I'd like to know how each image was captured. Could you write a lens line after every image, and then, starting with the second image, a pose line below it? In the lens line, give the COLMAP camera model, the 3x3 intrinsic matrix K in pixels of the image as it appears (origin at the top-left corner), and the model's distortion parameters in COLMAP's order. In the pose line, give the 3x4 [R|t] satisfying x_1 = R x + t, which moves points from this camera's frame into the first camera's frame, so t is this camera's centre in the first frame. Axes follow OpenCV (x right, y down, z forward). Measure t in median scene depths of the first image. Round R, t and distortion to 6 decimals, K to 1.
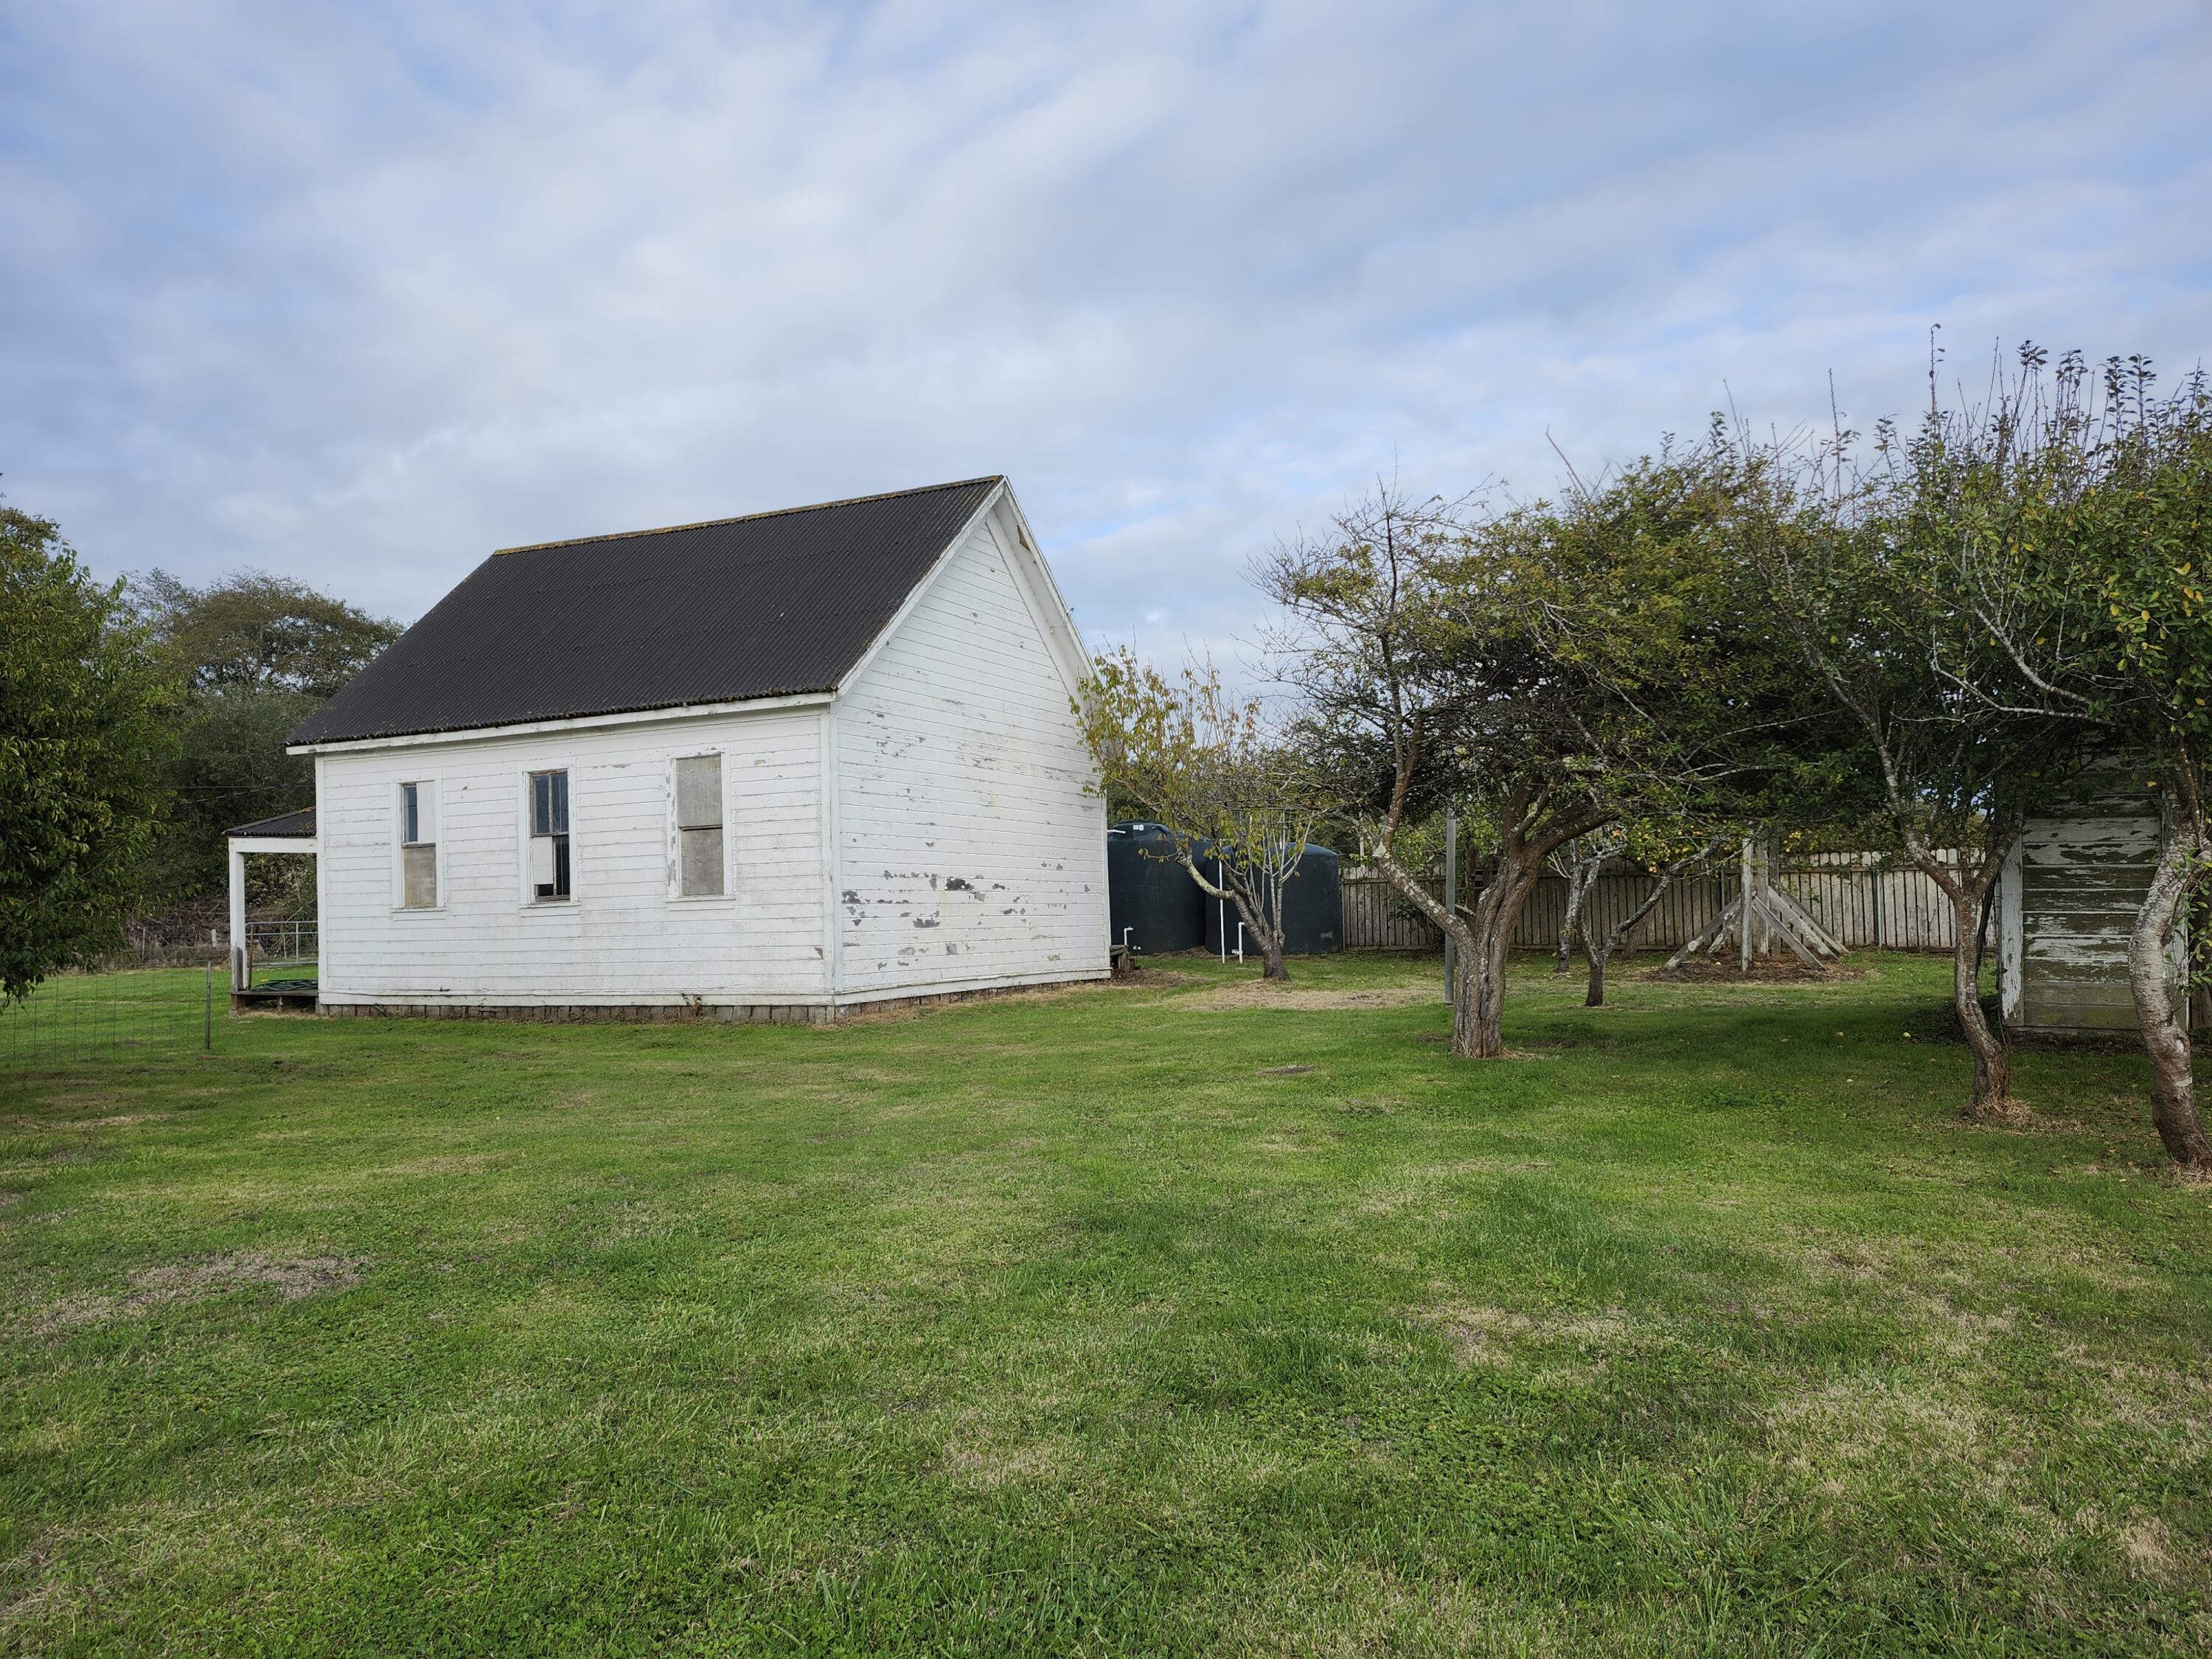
lens RADIAL K [[1571.2, 0, 1030.6], [0, 1571.2, 832.0], [0, 0, 1]] dist [0.062717, -0.095611]
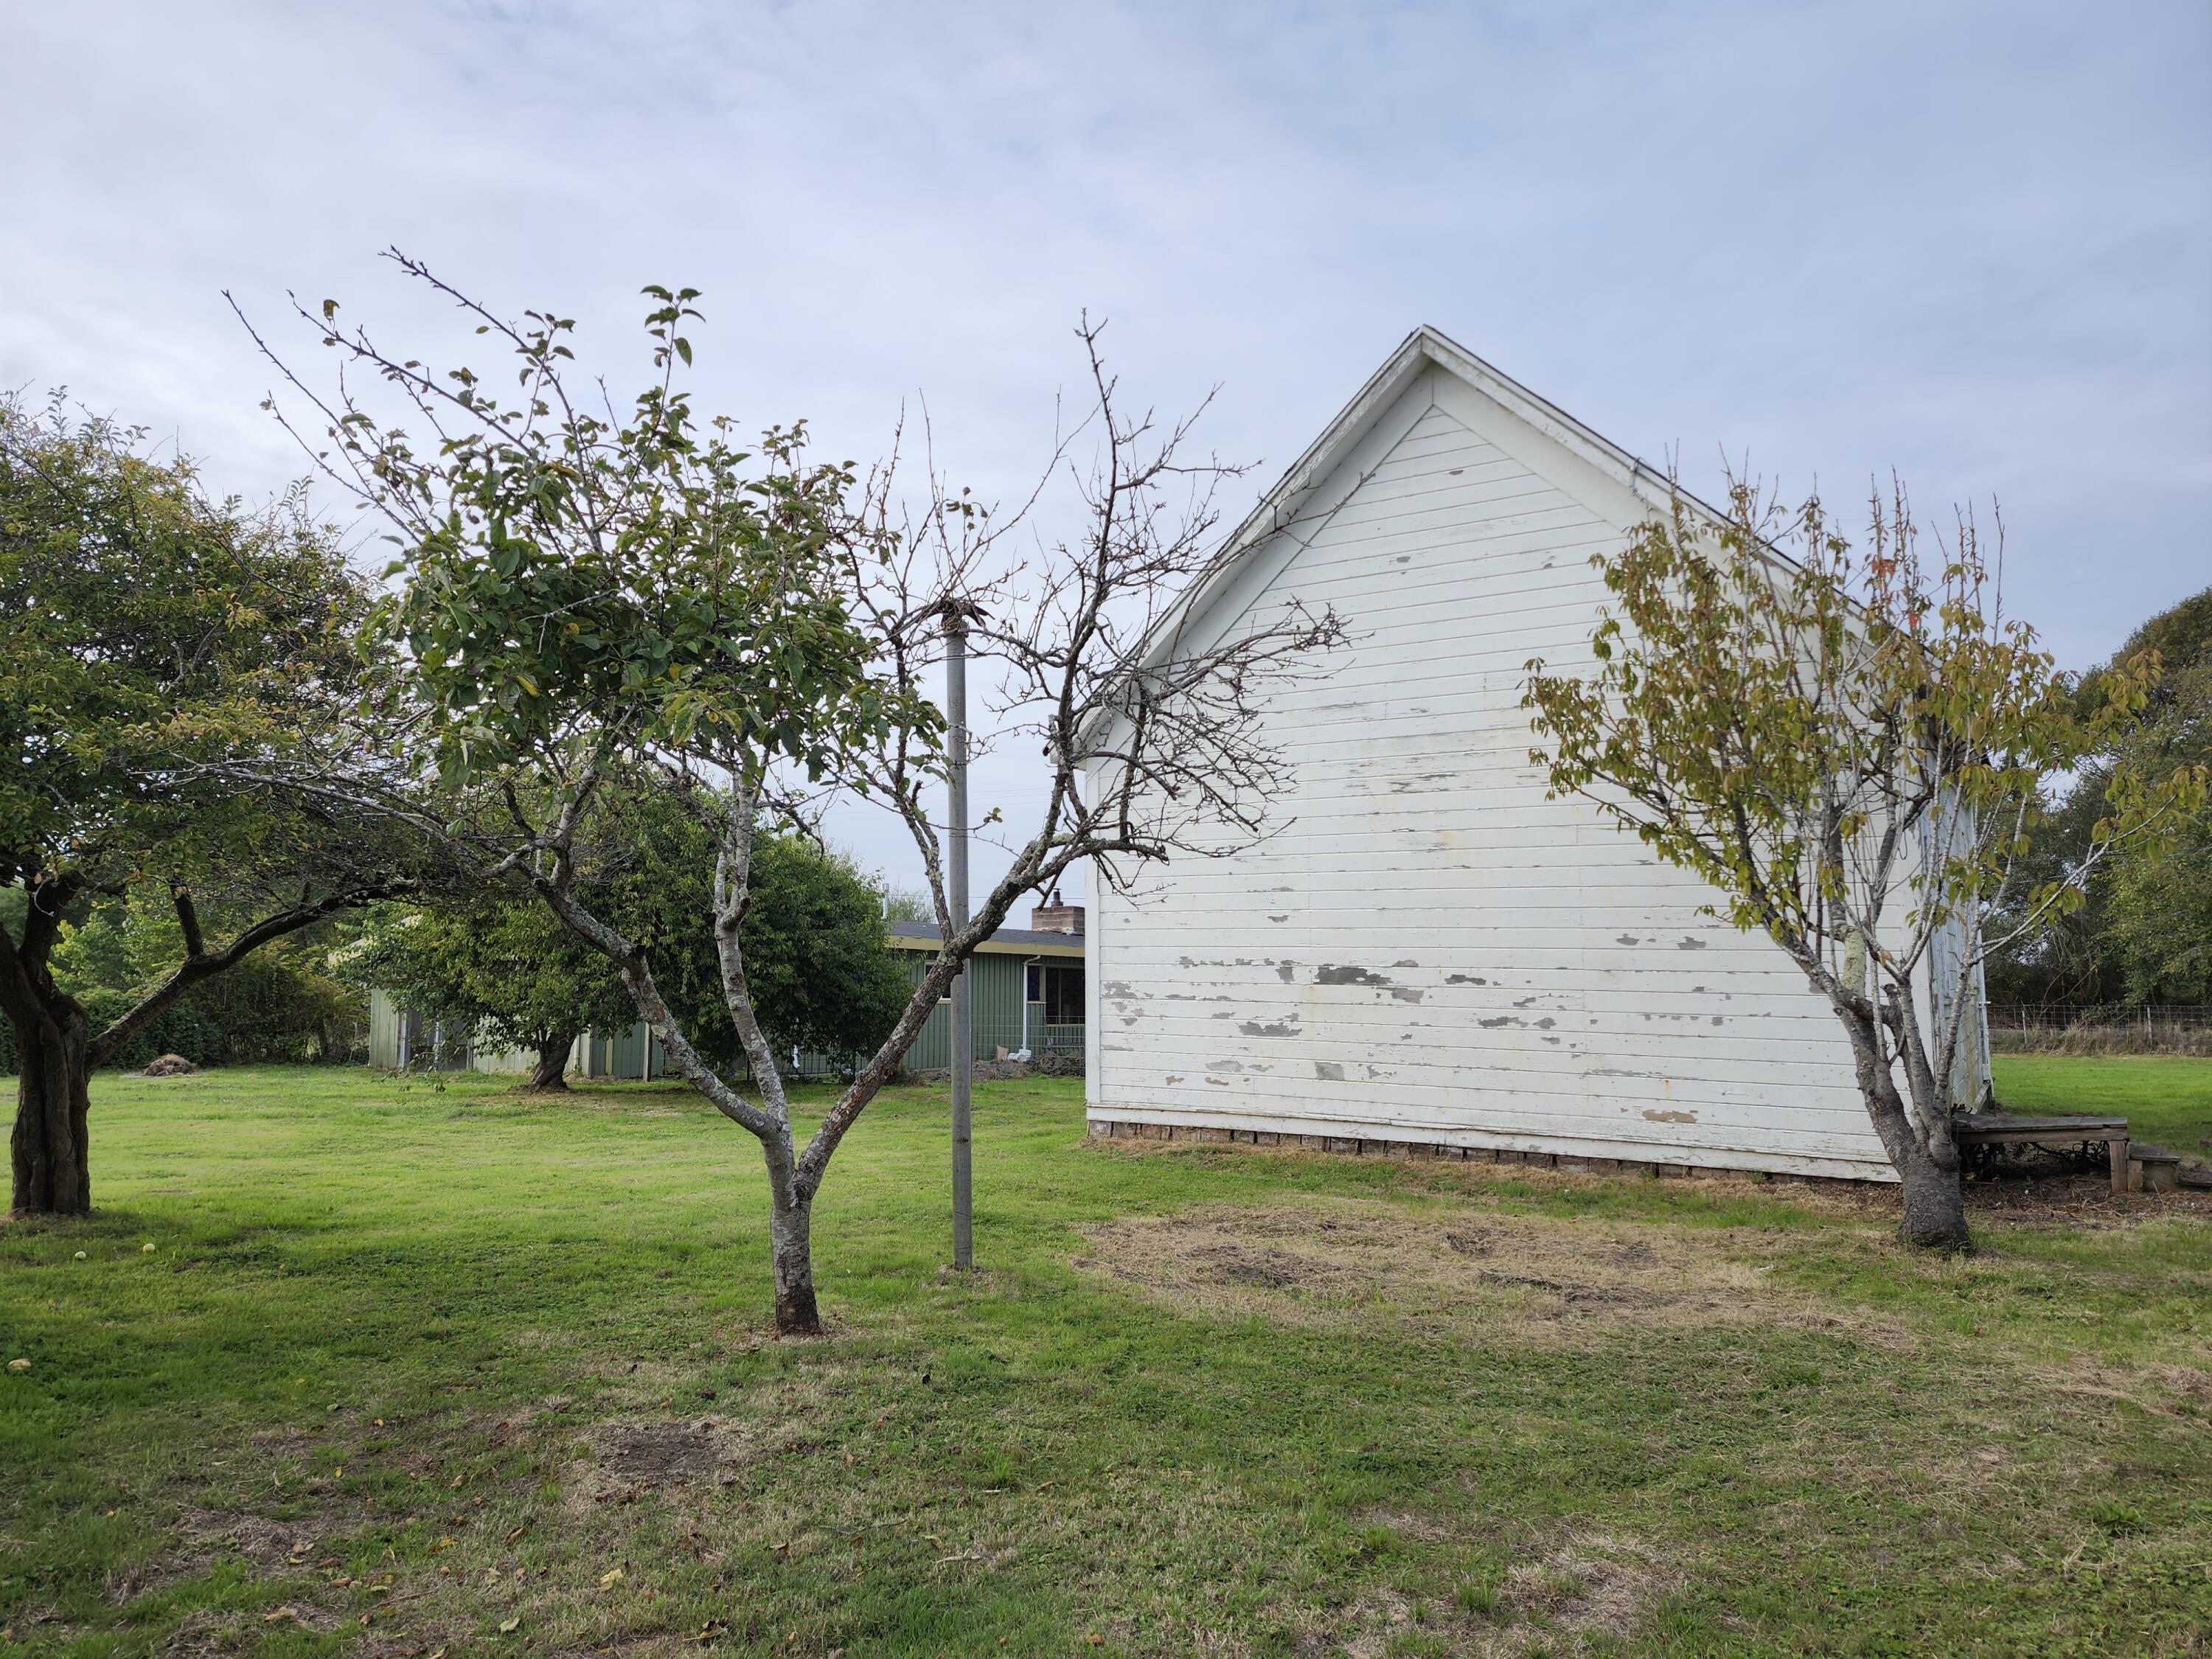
lens RADIAL K [[1493.3, 0, 1098.8], [0, 1493.3, 829.6], [0, 0, 1]] dist [-0.000327, -0.005918]
pose [[-0.079700, -0.084265, -0.993251, 0.599276], [0.036030, 0.995526, -0.087349, 0.023271], [0.996167, -0.042749, -0.076308, 0.946788]]
